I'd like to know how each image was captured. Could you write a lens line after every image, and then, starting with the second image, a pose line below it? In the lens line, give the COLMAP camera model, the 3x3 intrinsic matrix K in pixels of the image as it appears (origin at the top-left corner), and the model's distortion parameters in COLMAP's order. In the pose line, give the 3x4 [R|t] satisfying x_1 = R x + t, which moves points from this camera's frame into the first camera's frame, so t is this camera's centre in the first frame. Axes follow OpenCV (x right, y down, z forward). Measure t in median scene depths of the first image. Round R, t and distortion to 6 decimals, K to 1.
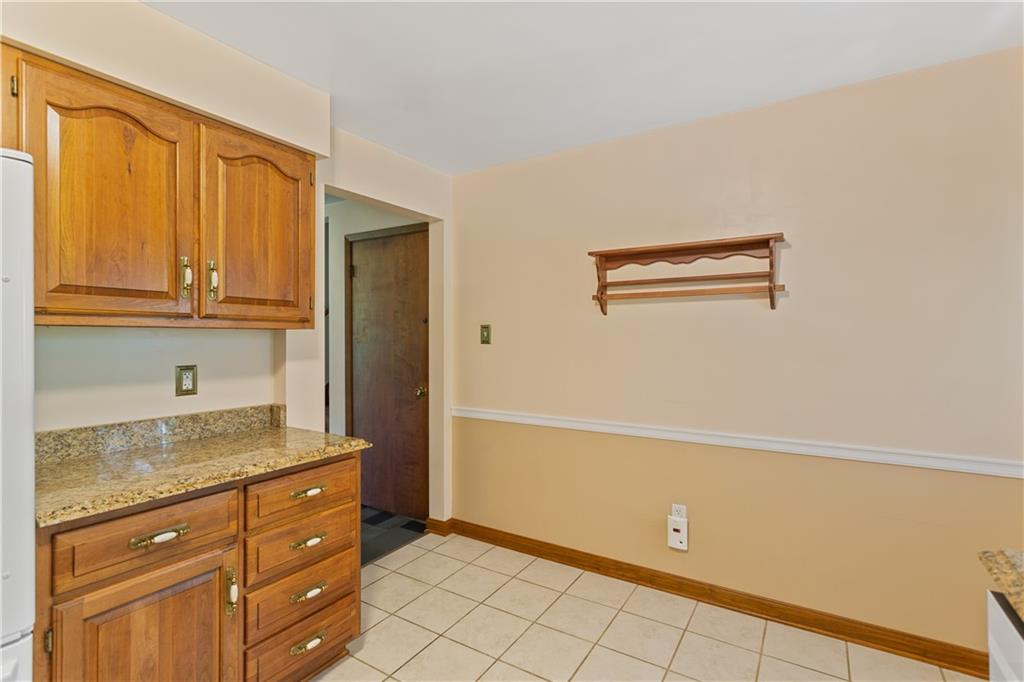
lens RADIAL K [[480.7, 0, 512.0], [0, 480.7, 341.0], [0, 0, 1]] dist [0.002567, 0.000389]
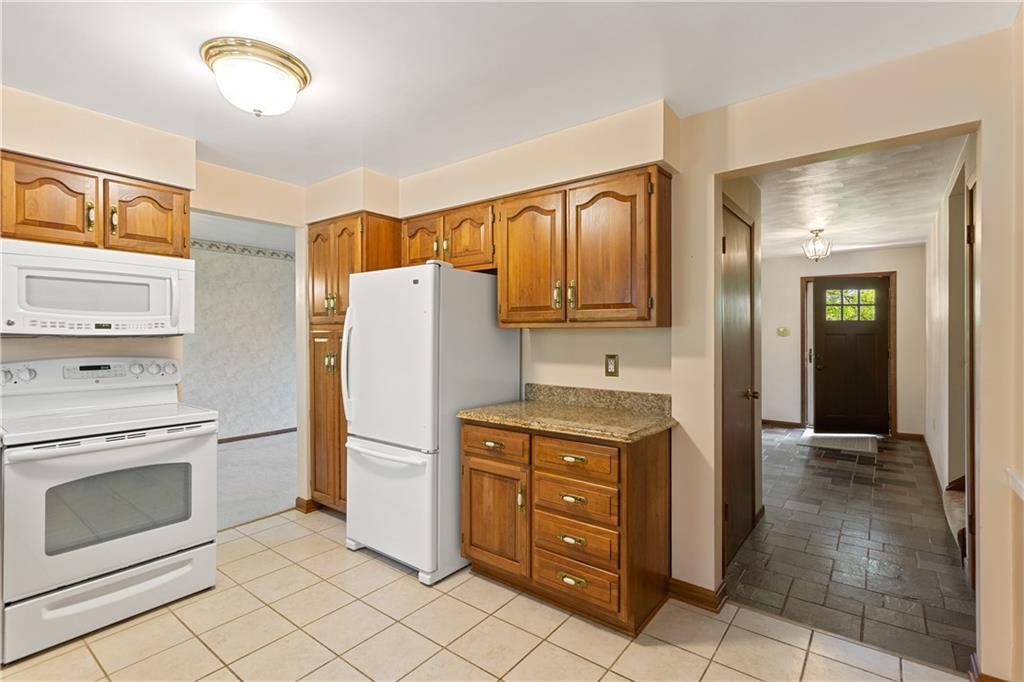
lens RADIAL K [[483.8, 0, 511.3], [0, 483.8, 335.9], [0, 0, 1]] dist [-0.002345, -0.000317]
pose [[-0.099816, 0.003272, -0.995001, 0.813455], [-0.008535, 0.999955, 0.004145, -0.007328], [0.994969, 0.008906, -0.099783, 0.938046]]
